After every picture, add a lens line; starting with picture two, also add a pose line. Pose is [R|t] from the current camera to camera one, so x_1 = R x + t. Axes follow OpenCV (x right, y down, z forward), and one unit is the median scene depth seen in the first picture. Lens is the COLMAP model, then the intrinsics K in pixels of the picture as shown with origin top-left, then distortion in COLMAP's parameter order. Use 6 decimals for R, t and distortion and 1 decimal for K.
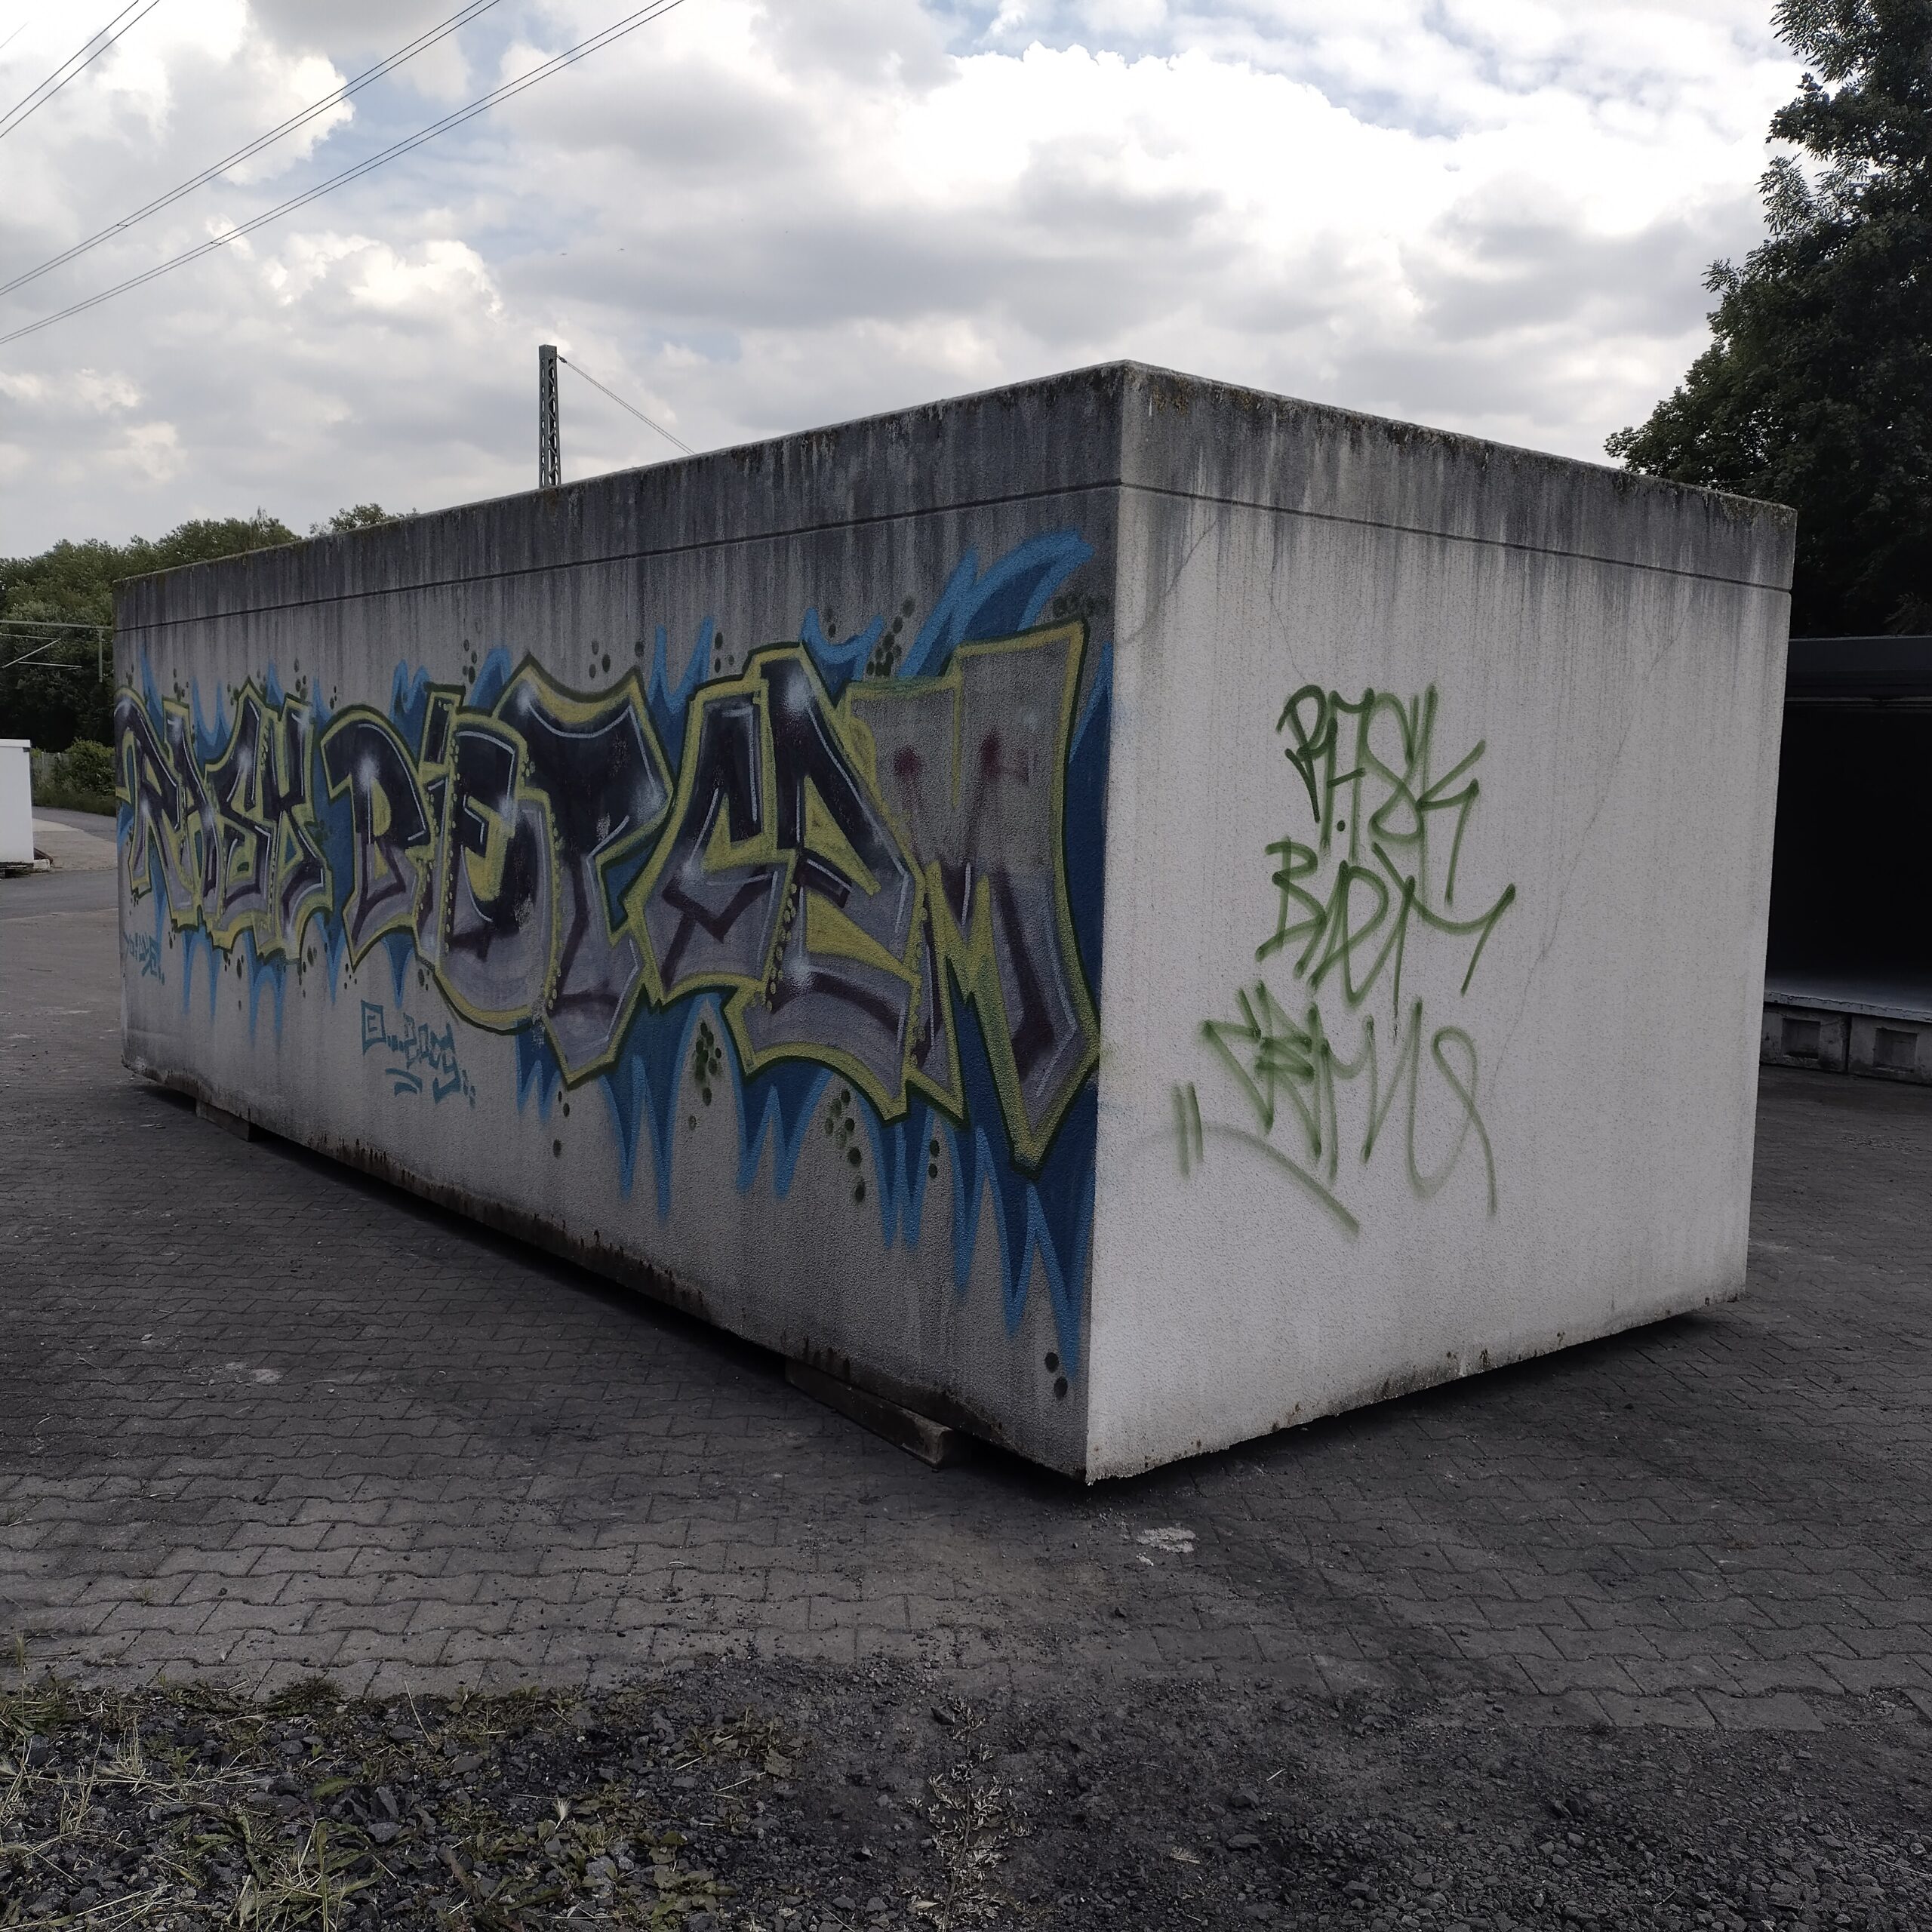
lens RADIAL K [[1913.5, 0, 954.8], [0, 1913.5, 966.6], [0, 0, 1]] dist [0.035532, 0.000000]
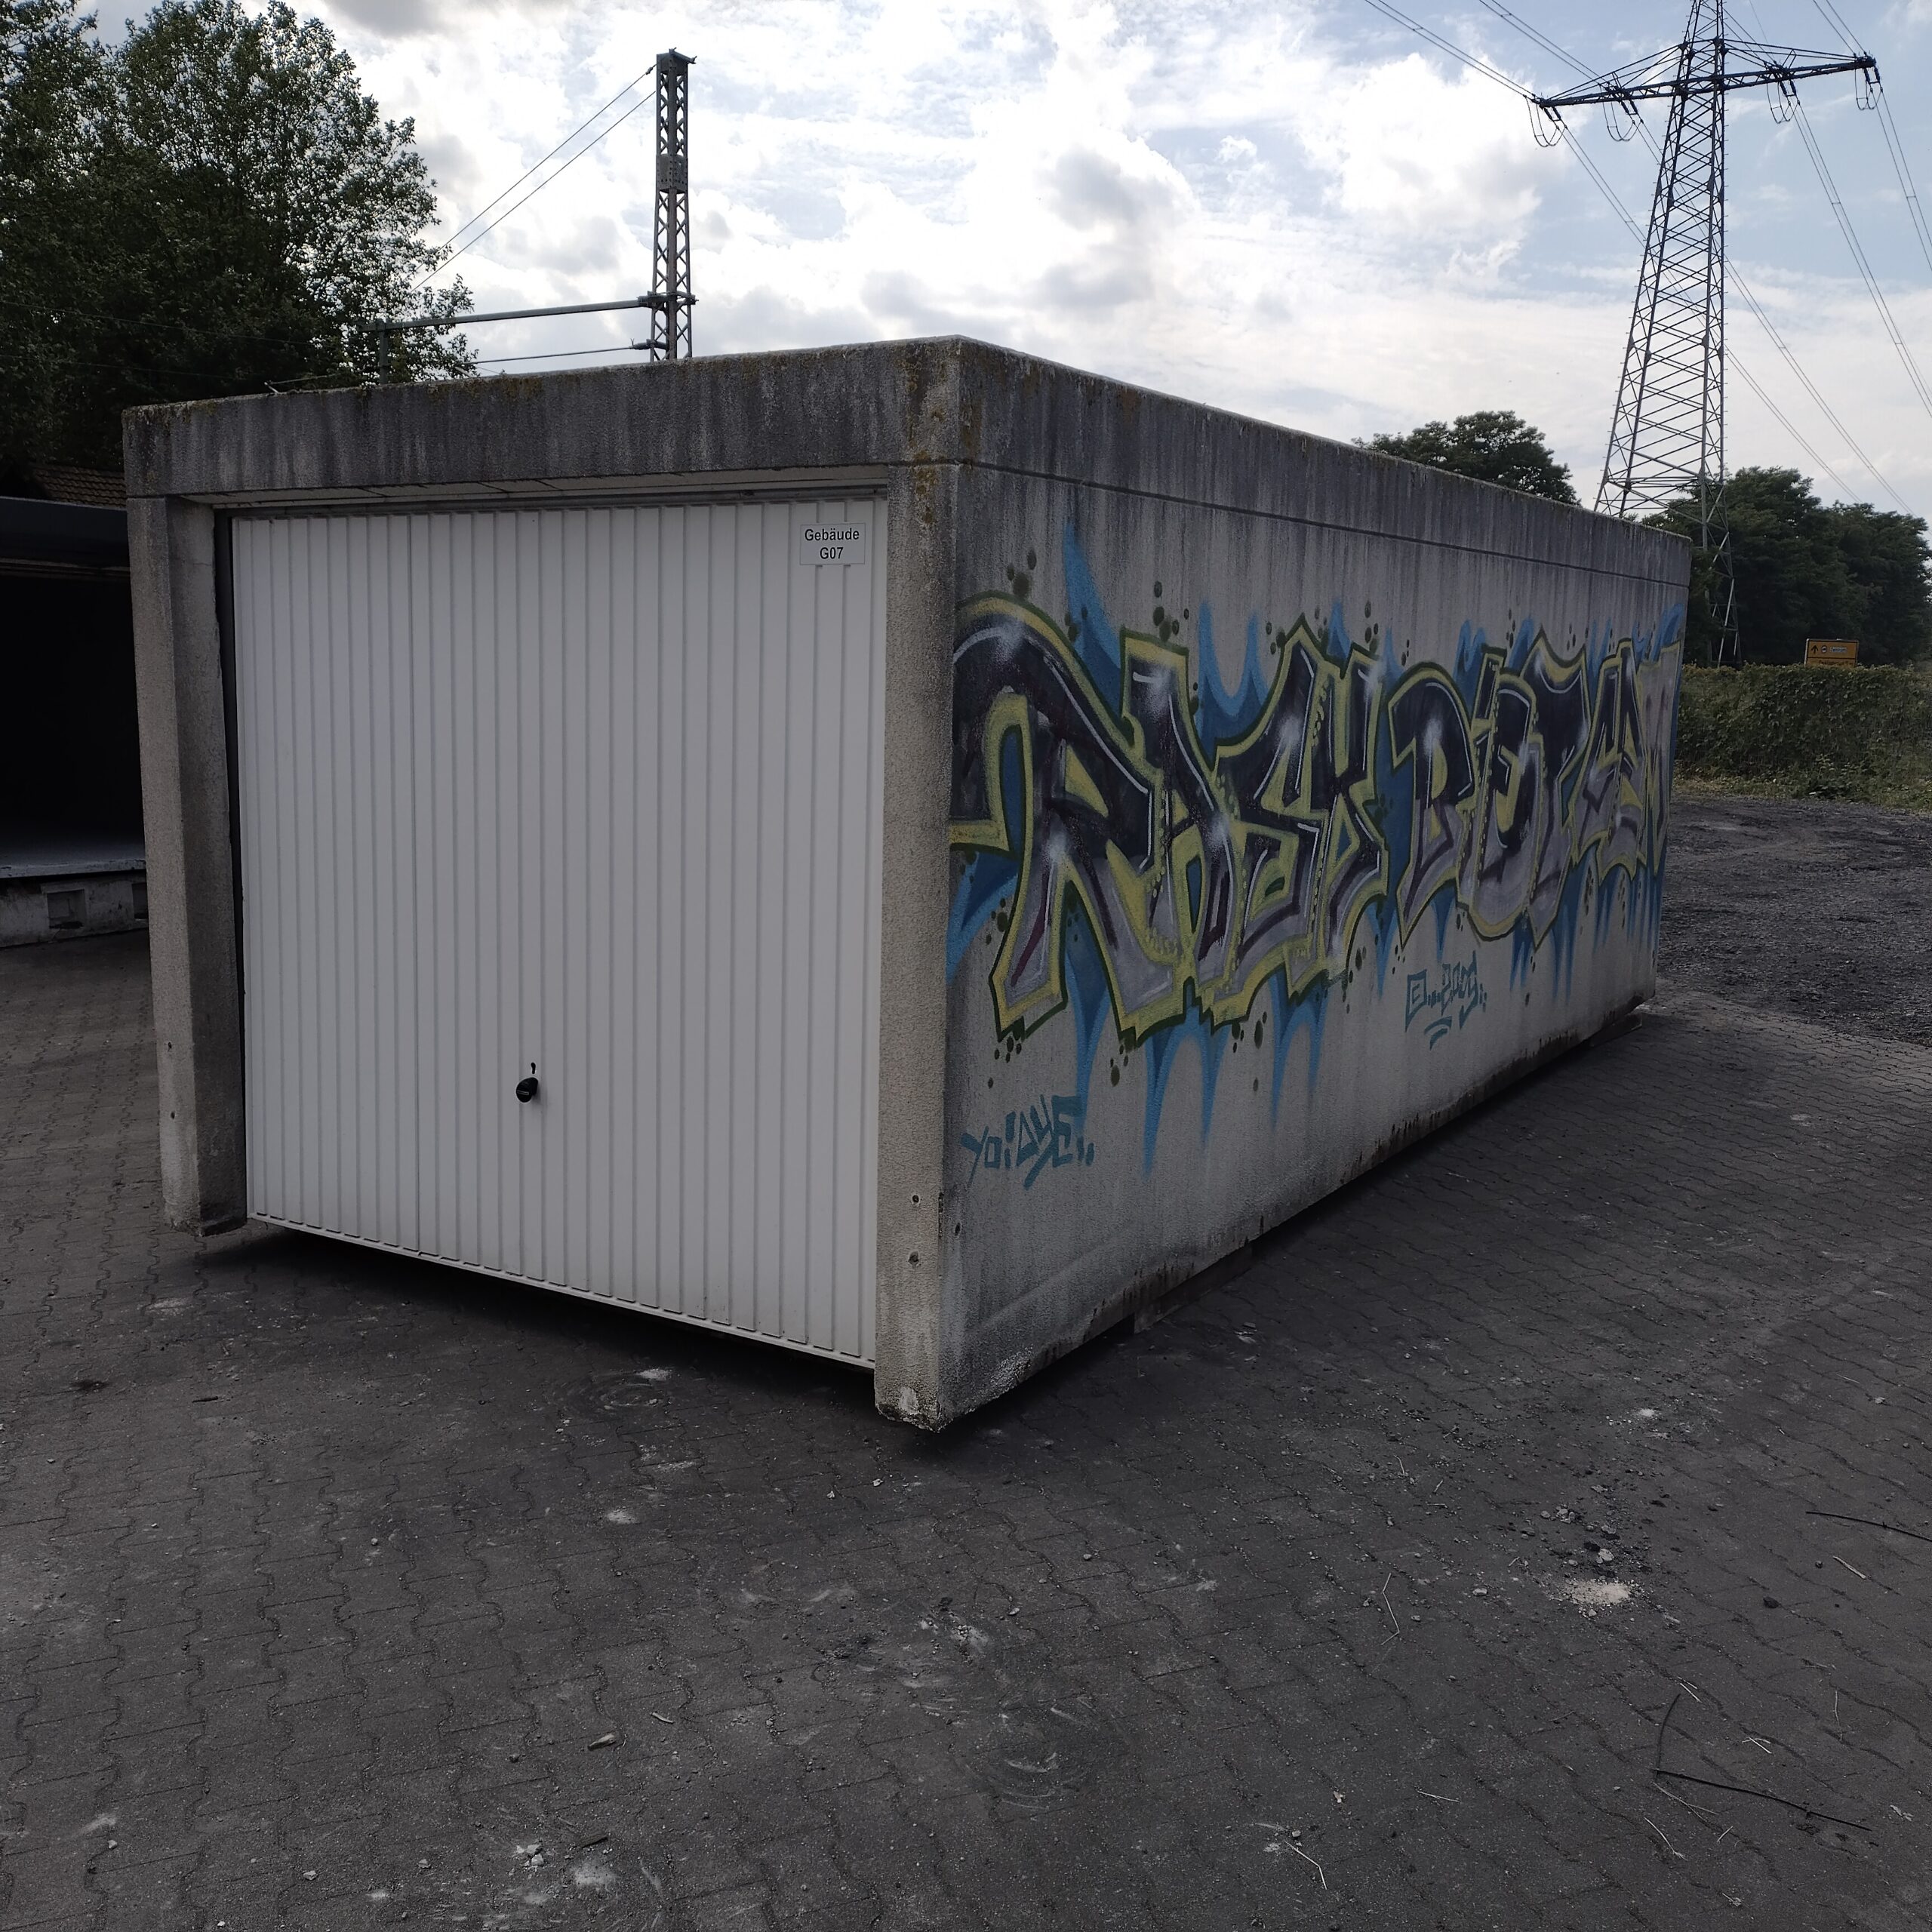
lens RADIAL K [[1913.5, 0, 969.5], [0, 1913.5, 985.2], [0, 0, 1]] dist [0.035532, 0.000000]
pose [[-0.322142, -0.198023, 0.925749, -1.612798], [0.058251, 0.971879, 0.228160, -0.298334], [-0.944897, 0.127426, -0.301548, 2.153575]]
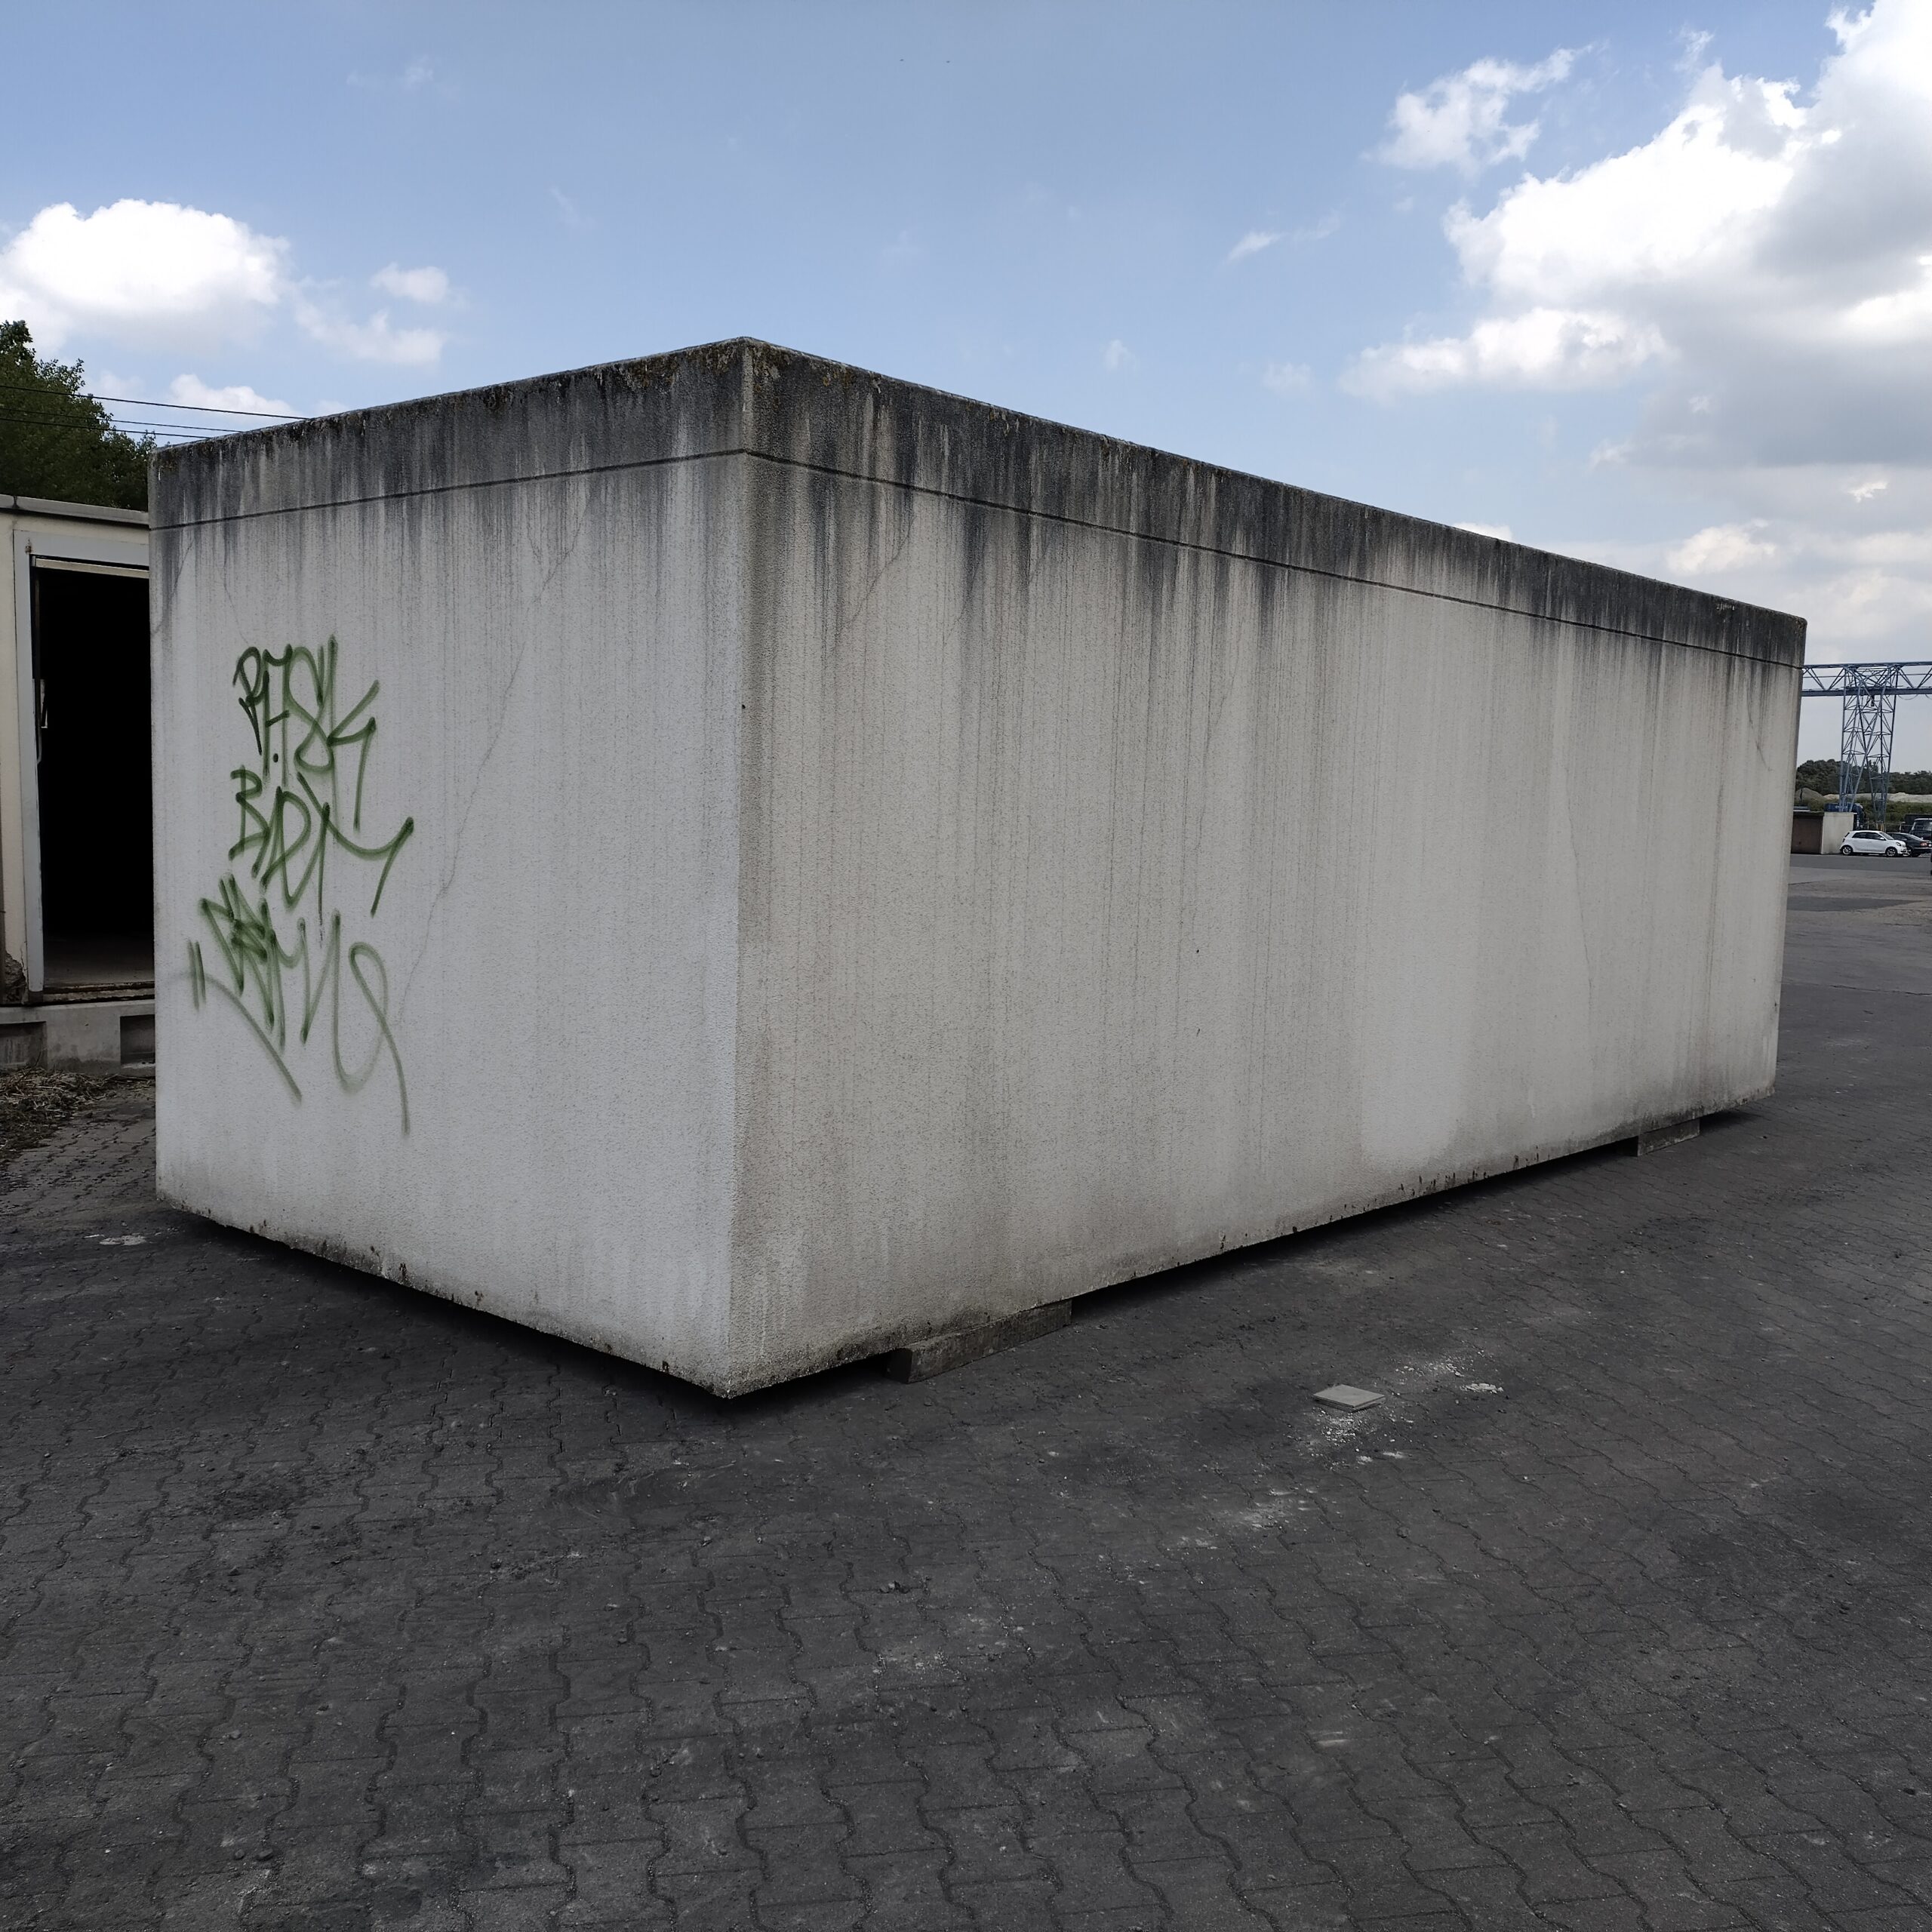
lens RADIAL K [[1913.5, 0, 958.0], [0, 1913.5, 957.0], [0, 0, 1]] dist [0.035532, 0.000000]
pose [[0.165058, 0.068223, -0.983921, 1.363522], [-0.119594, 0.991628, 0.048695, -0.053692], [0.979006, 0.109634, 0.171835, 1.116110]]
